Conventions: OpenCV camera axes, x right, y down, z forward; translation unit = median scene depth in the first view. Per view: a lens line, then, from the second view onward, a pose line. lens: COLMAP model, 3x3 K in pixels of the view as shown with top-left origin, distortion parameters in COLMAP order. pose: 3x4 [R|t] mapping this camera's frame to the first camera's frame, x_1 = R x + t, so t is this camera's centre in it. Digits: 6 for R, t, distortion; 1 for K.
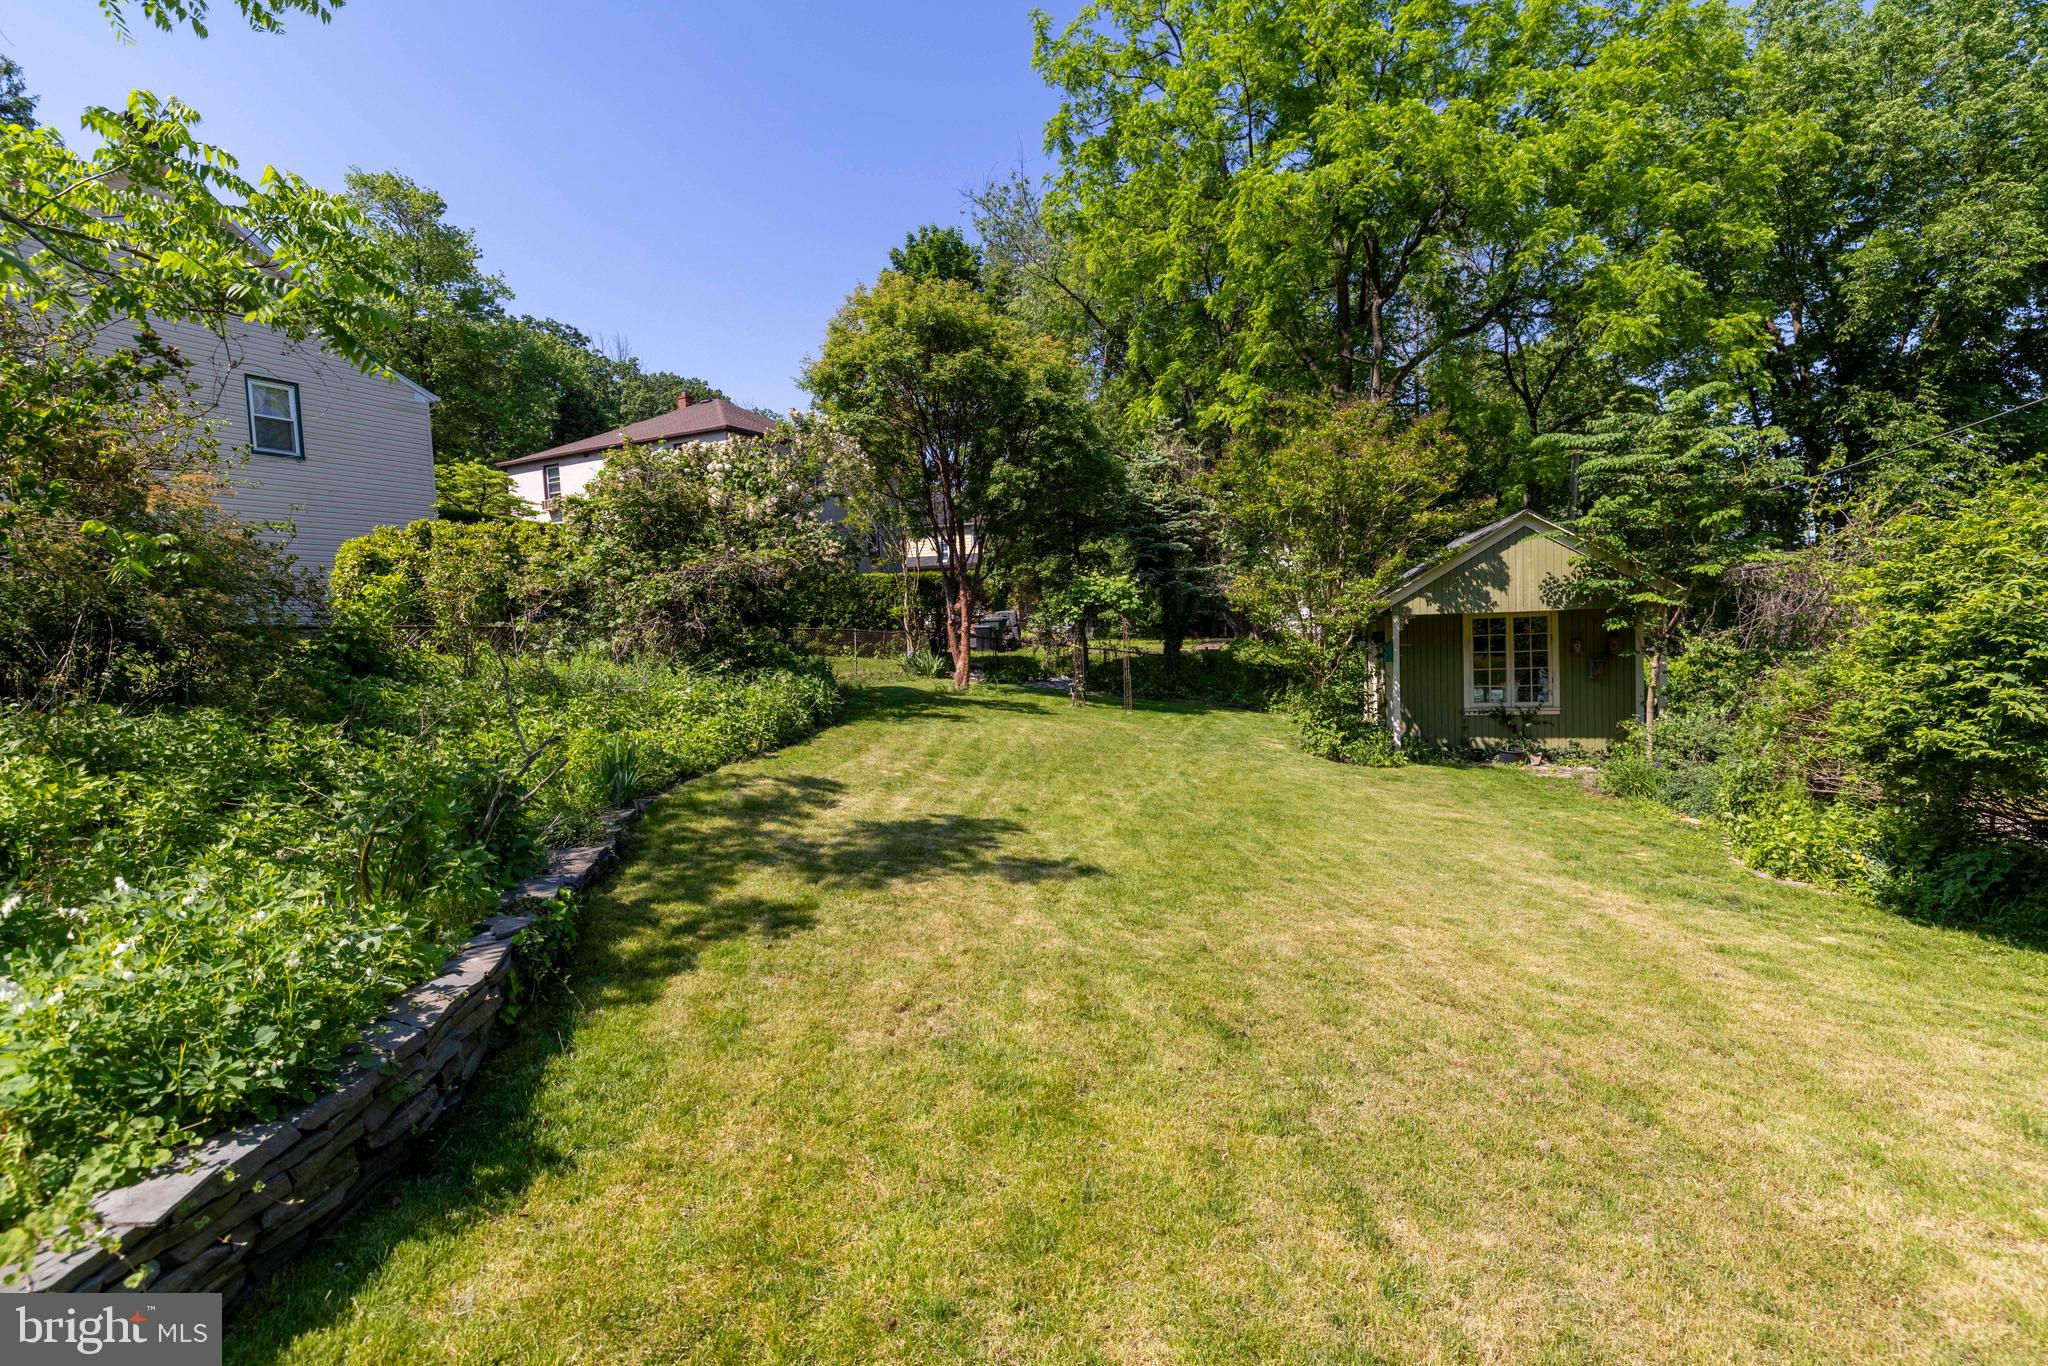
lens RADIAL K [[955.6, 0, 1024.0], [0, 955.6, 683.0], [0, 0, 1]] dist [0.003700, 0.001055]
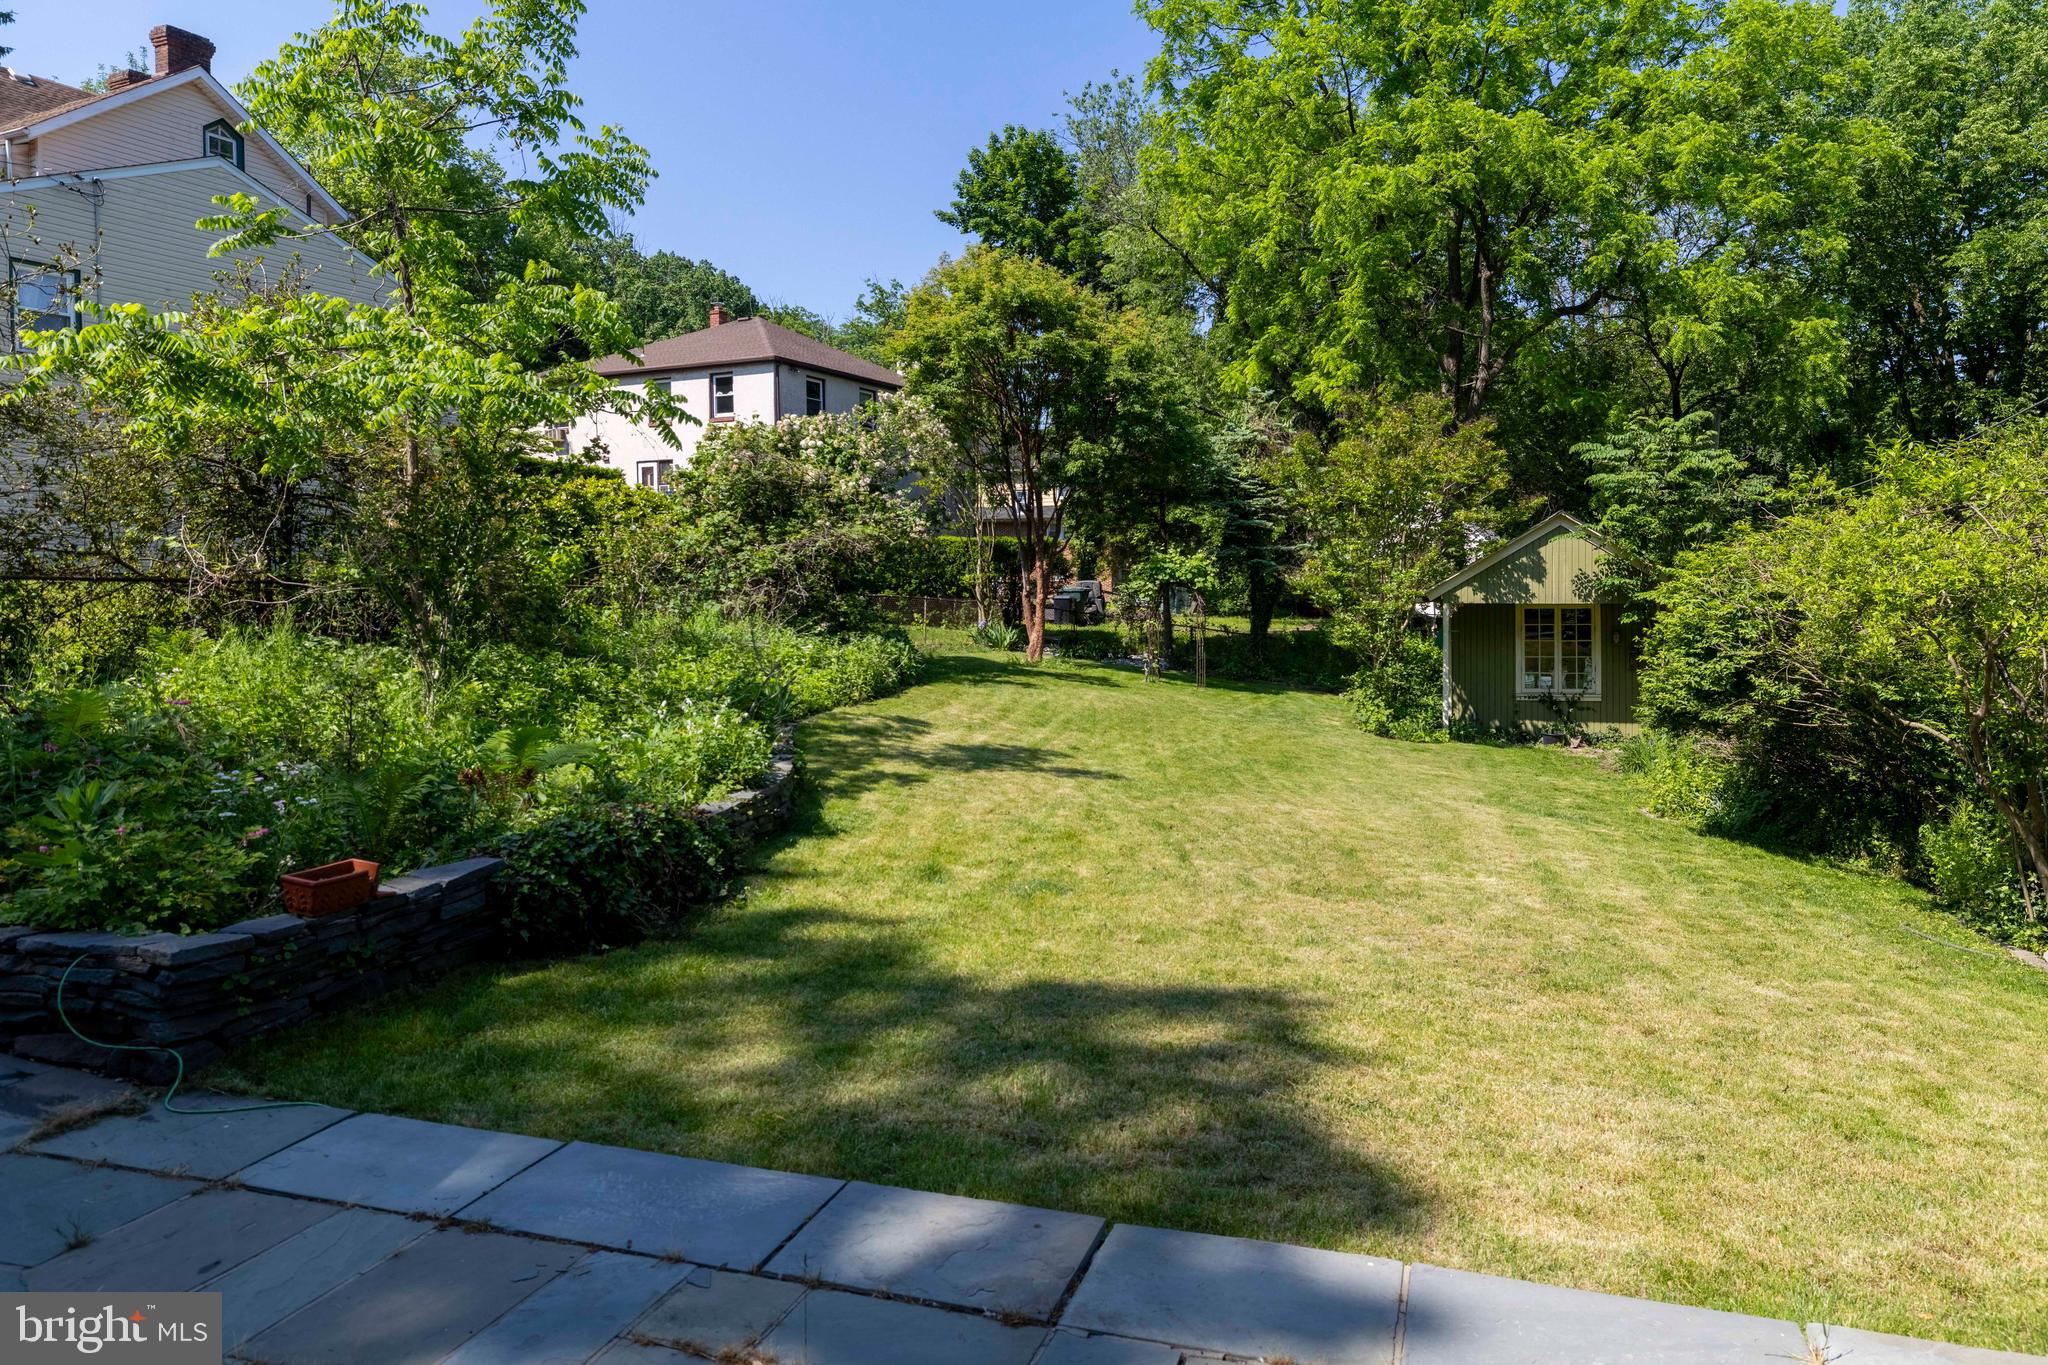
lens RADIAL K [[1256.5, 0, 1213.2], [0, 1256.5, 638.0], [0, 0, 1]] dist [0.001717, -0.000518]
pose [[0.996951, 0.031754, 0.071278, 0.028869], [-0.029878, 0.999182, -0.027237, 0.013353], [-0.072085, 0.025024, 0.997085, -0.348771]]
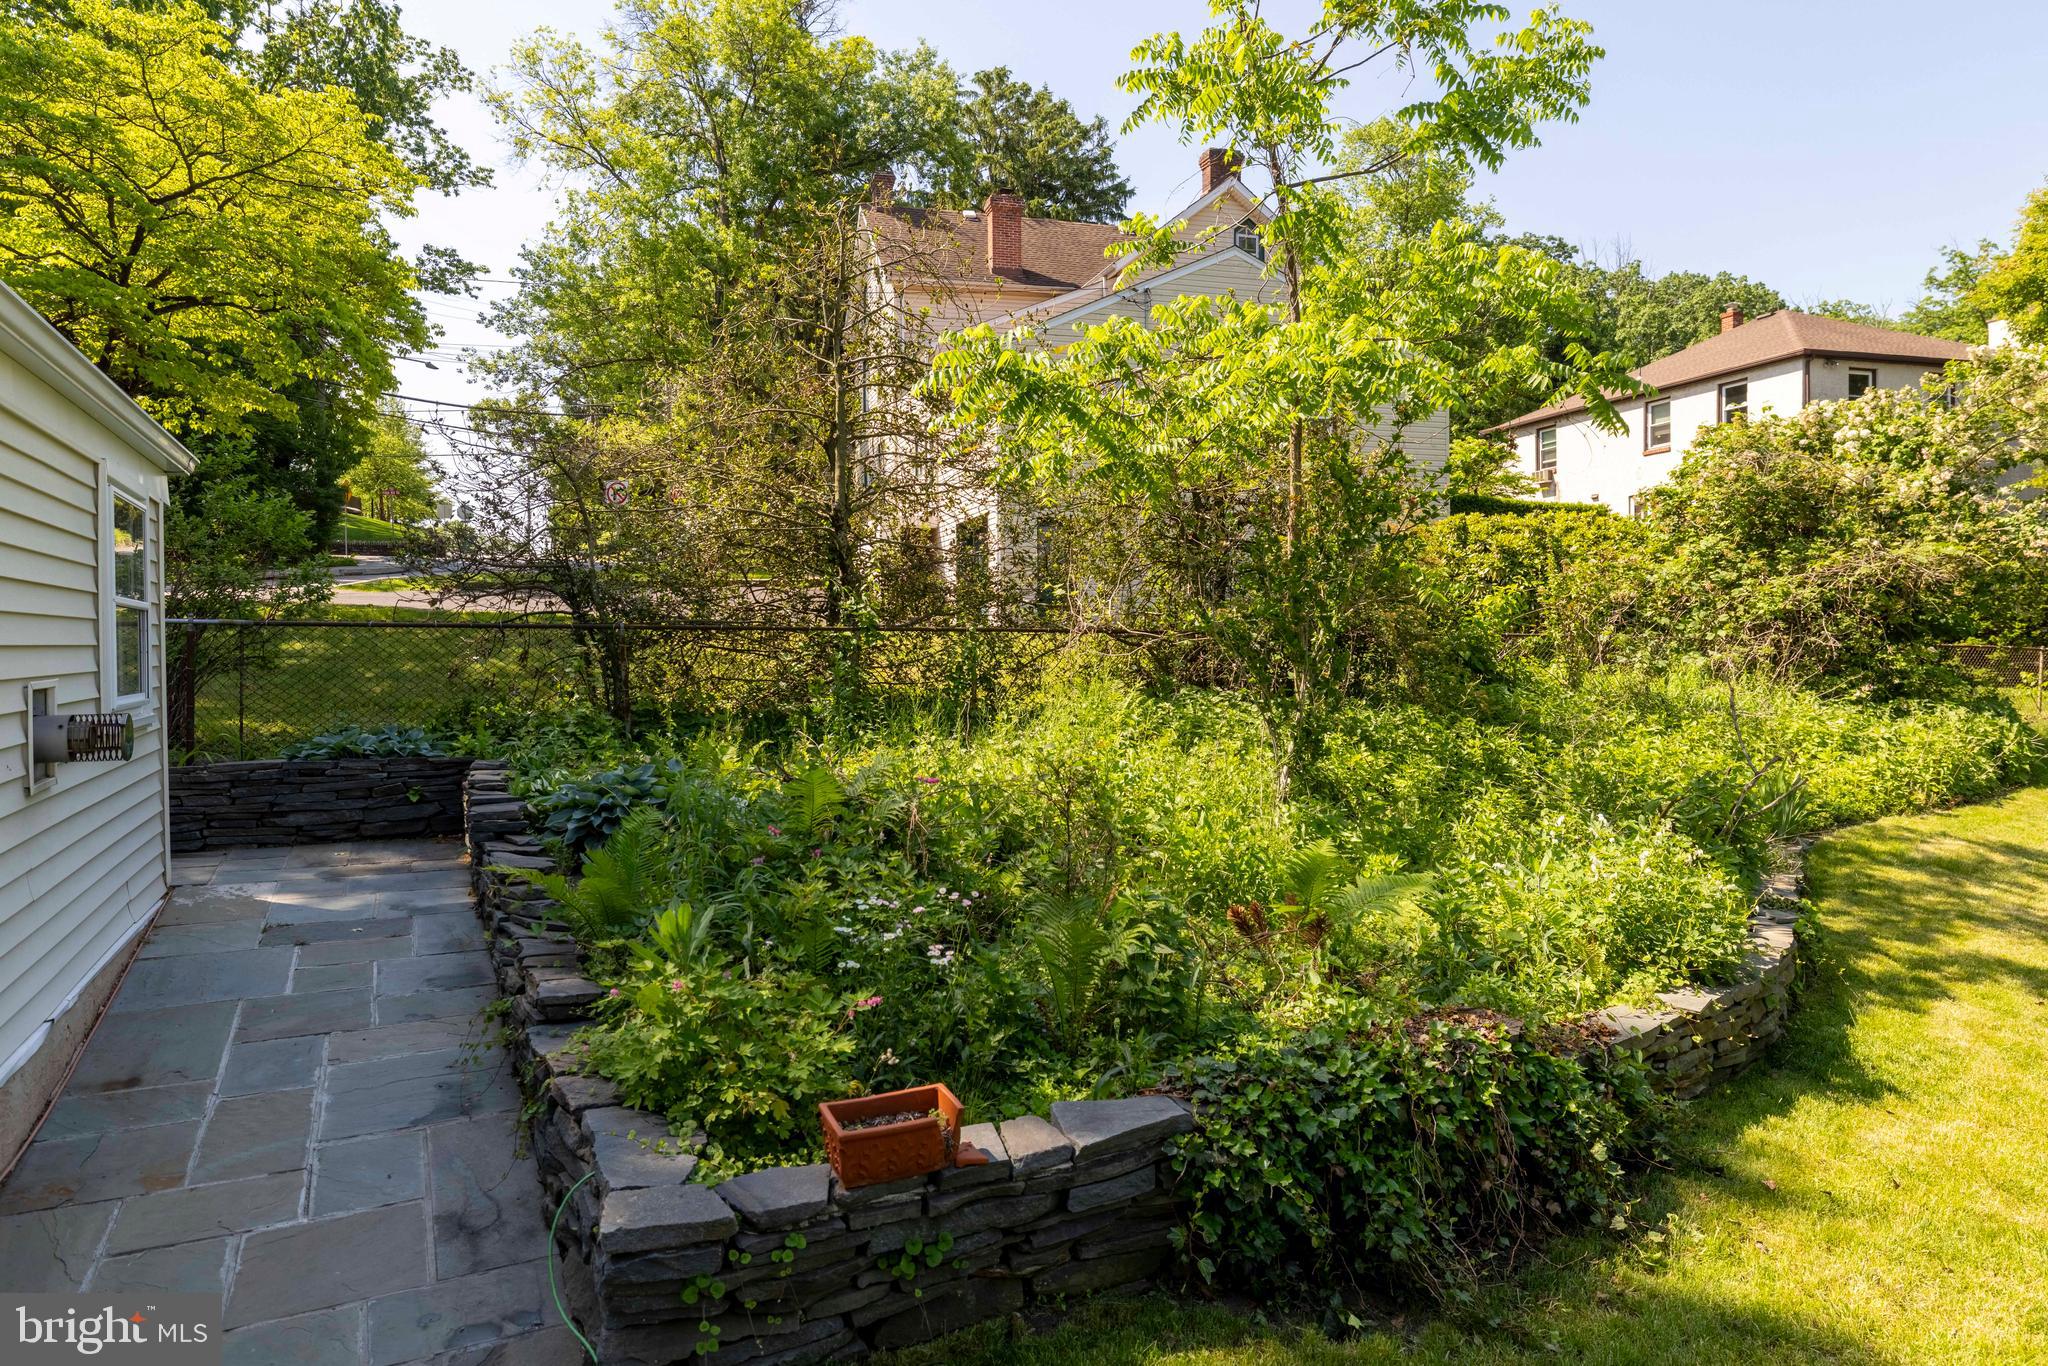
lens RADIAL K [[1285.7, 0, 970.7], [0, 1285.7, 660.5], [0, 0, 1]] dist [0.006105, -0.003352]
pose [[0.667420, 0.042956, -0.743441, -0.011150], [-0.066237, 0.997802, -0.001810, 0.003592], [0.741730, 0.050451, 0.668799, -0.170604]]
